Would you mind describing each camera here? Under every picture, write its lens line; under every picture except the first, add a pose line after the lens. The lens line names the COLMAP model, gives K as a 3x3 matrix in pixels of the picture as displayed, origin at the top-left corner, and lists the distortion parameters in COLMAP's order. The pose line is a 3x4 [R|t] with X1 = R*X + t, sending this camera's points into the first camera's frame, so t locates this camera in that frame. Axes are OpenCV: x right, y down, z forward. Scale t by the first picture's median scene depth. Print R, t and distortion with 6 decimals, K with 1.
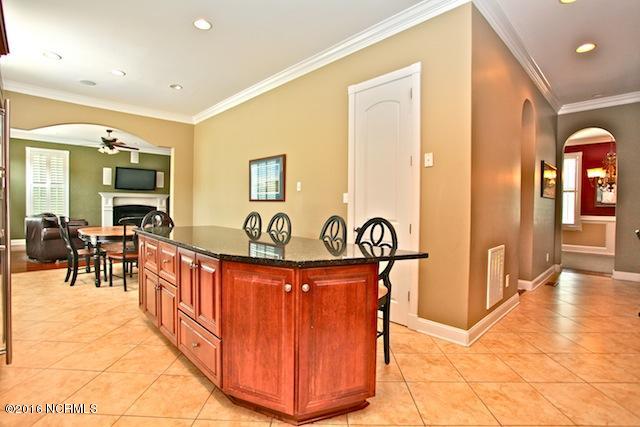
lens RADIAL K [[312.6, 0, 319.9], [0, 312.6, 211.4], [0, 0, 1]] dist [-0.078266, 0.032352]
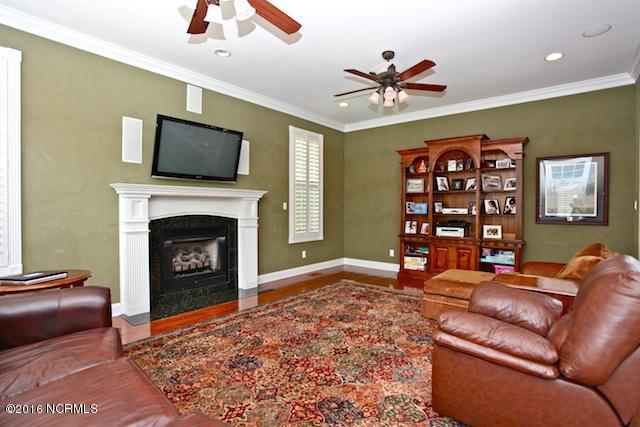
lens RADIAL K [[312.6, 0, 319.9], [0, 312.6, 211.4], [0, 0, 1]] dist [-0.078266, 0.032352]
pose [[0.992267, -0.012080, 0.123529, -0.585651], [0.012917, 0.999899, -0.005984, -0.026431], [-0.123445, 0.007533, 0.992323, 0.677876]]
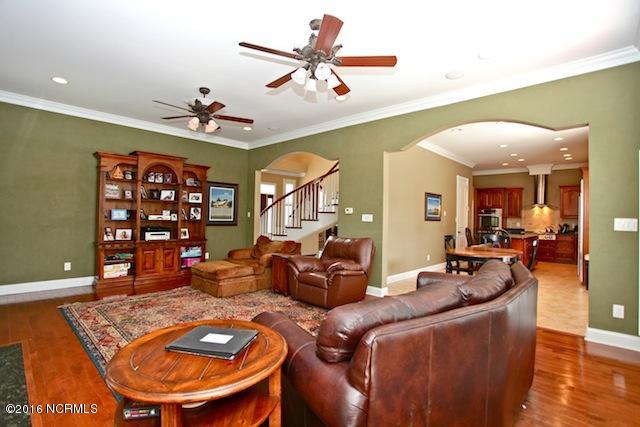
lens RADIAL K [[312.6, 0, 319.9], [0, 312.6, 211.4], [0, 0, 1]] dist [-0.078266, 0.032352]
pose [[-0.054091, -0.000350, 0.998536, -0.950989], [-0.004260, 0.999991, 0.000120, -0.042307], [-0.998527, -0.004247, -0.054092, 0.912276]]
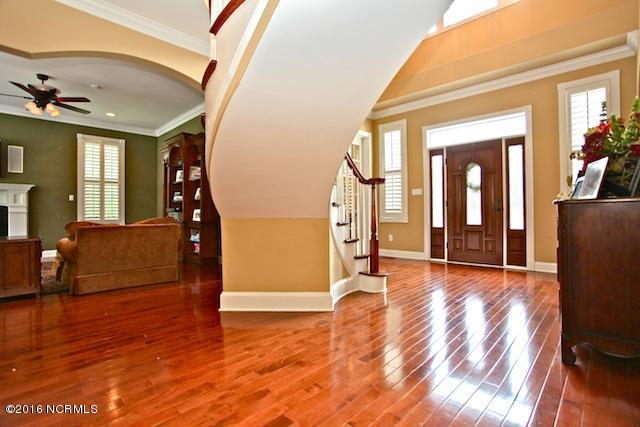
lens RADIAL K [[310.2, 0, 318.2], [0, 310.2, 211.6], [0, 0, 1]] dist [-0.077187, 0.033545]
pose [[0.998455, -0.022791, 0.050667, 0.024402], [0.023893, 0.999488, -0.021261, 0.025530], [-0.050157, 0.022439, 0.998489, 0.520308]]
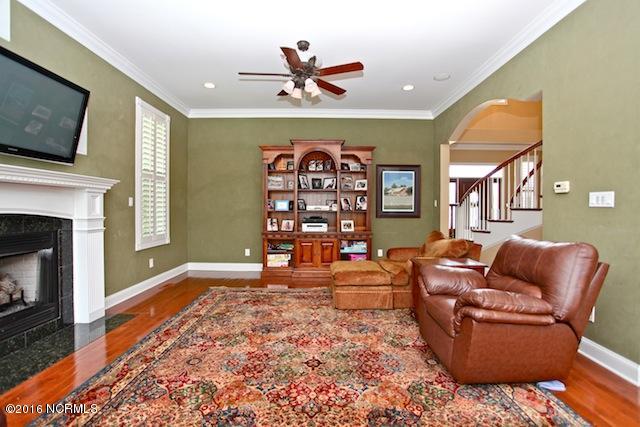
lens RADIAL K [[310.2, 0, 318.2], [0, 310.2, 211.6], [0, 0, 1]] dist [-0.077187, 0.033545]
pose [[0.689974, -0.020494, 0.723544, -0.717766], [0.019126, 0.999766, 0.010079, -0.026181], [-0.723582, 0.006884, 0.690204, 0.788835]]
